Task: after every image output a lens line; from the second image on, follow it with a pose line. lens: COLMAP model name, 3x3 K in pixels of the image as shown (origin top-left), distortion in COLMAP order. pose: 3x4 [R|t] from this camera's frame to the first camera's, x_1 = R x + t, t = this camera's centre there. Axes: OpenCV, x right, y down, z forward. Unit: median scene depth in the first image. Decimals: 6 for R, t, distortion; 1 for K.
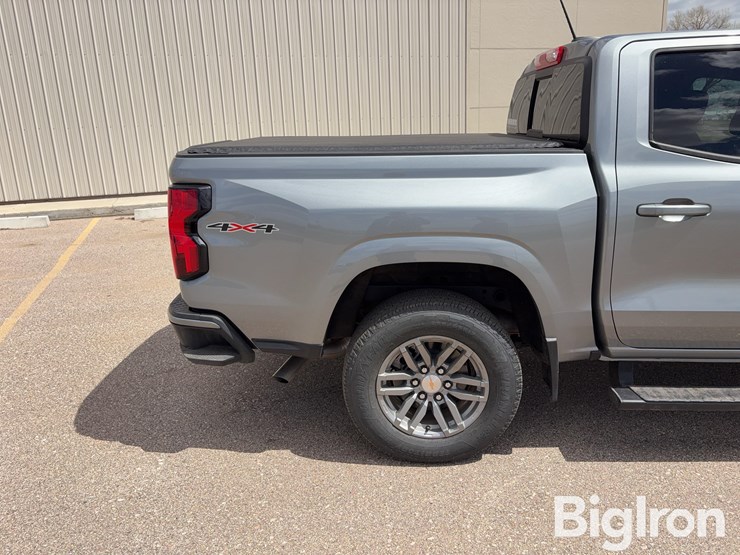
lens RADIAL K [[561.1, 0, 370.7], [0, 561.1, 278.0], [0, 0, 1]] dist [0.053343, -0.057590]
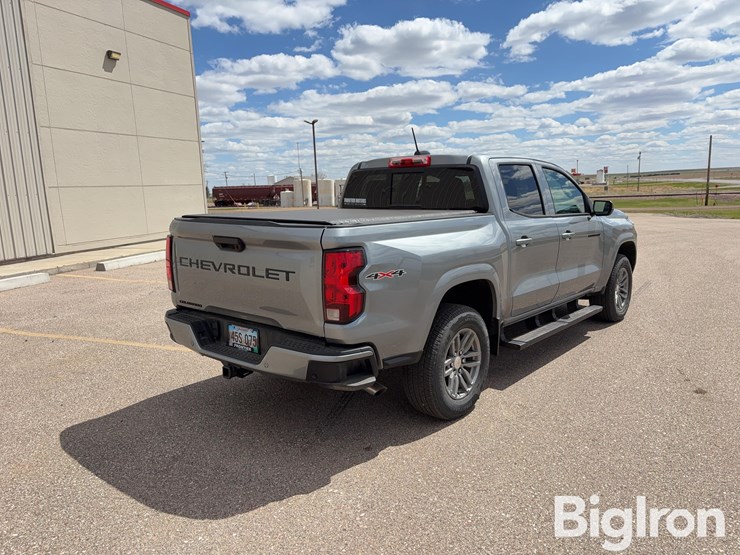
lens RADIAL K [[561.1, 0, 370.7], [0, 561.1, 278.0], [0, 0, 1]] dist [0.053343, -0.057590]
pose [[0.624496, -0.113266, 0.772772, -1.225630], [0.216071, 0.975867, -0.031578, -0.043373], [-0.750545, 0.186694, 0.633898, 0.151345]]
